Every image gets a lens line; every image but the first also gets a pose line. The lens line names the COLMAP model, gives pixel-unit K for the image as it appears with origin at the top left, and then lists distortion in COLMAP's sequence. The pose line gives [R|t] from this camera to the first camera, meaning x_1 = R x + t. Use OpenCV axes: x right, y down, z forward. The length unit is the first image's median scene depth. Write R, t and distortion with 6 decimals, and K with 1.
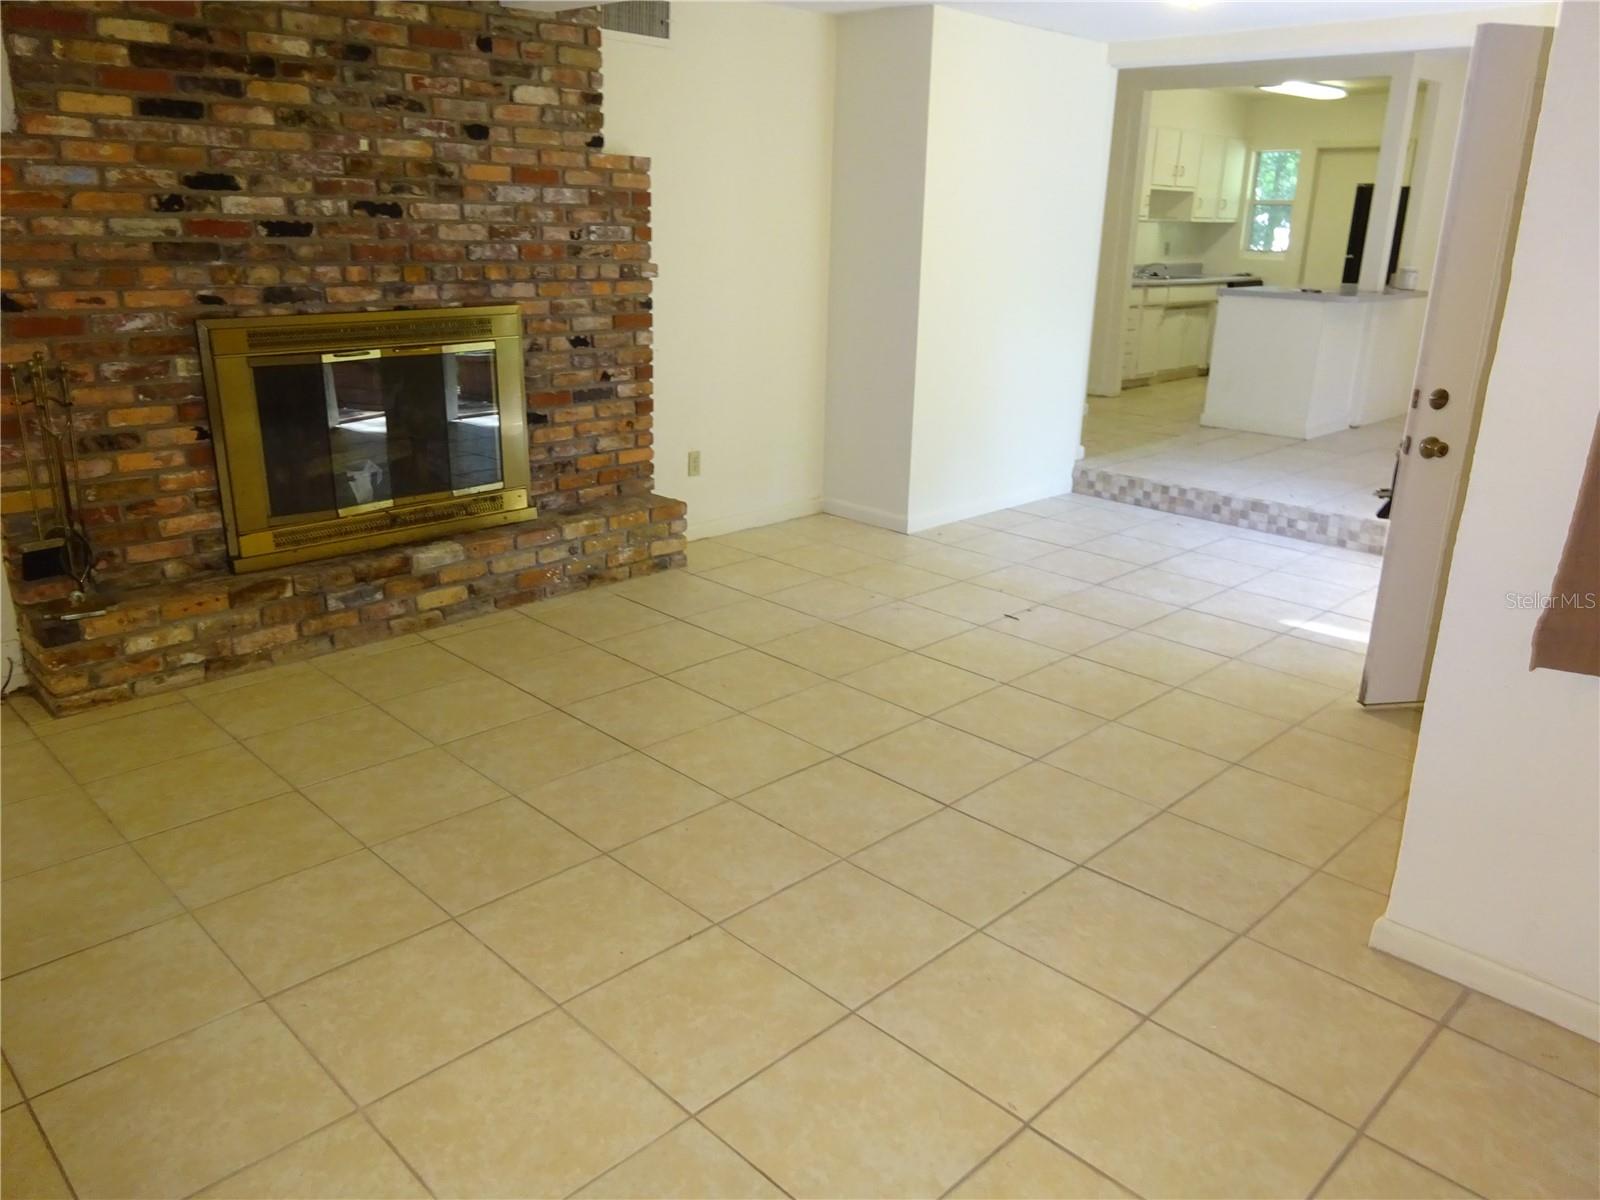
lens RADIAL K [[1190.7, 0, 800.9], [0, 1190.7, 596.1], [0, 0, 1]] dist [0.024923, -0.034189]
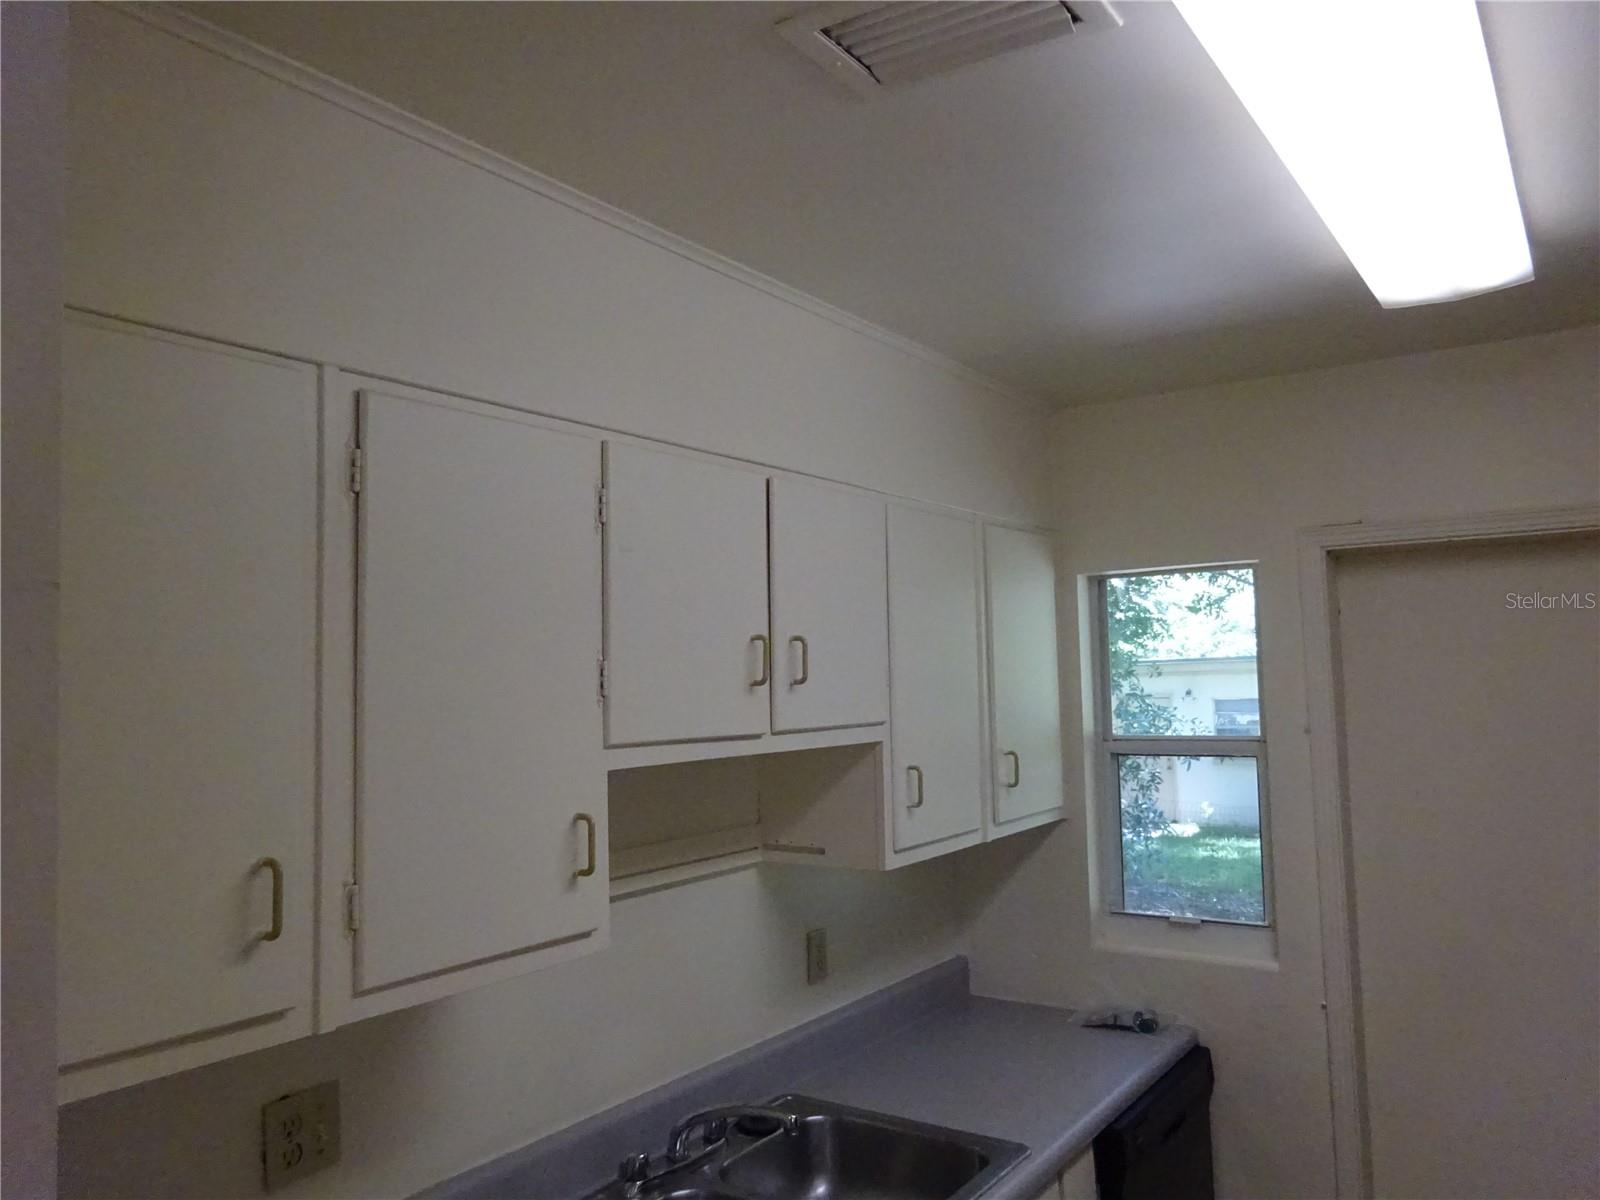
lens RADIAL K [[1189.7, 0, 800.0], [0, 1189.7, 600.0], [0, 0, 1]] dist [0.000405, 0.001118]
pose [[0.982146, -0.033607, 0.185093, 0.270450], [0.100206, 0.926169, -0.363551, -0.279924], [-0.159210, 0.375608, 0.913001, 0.780273]]
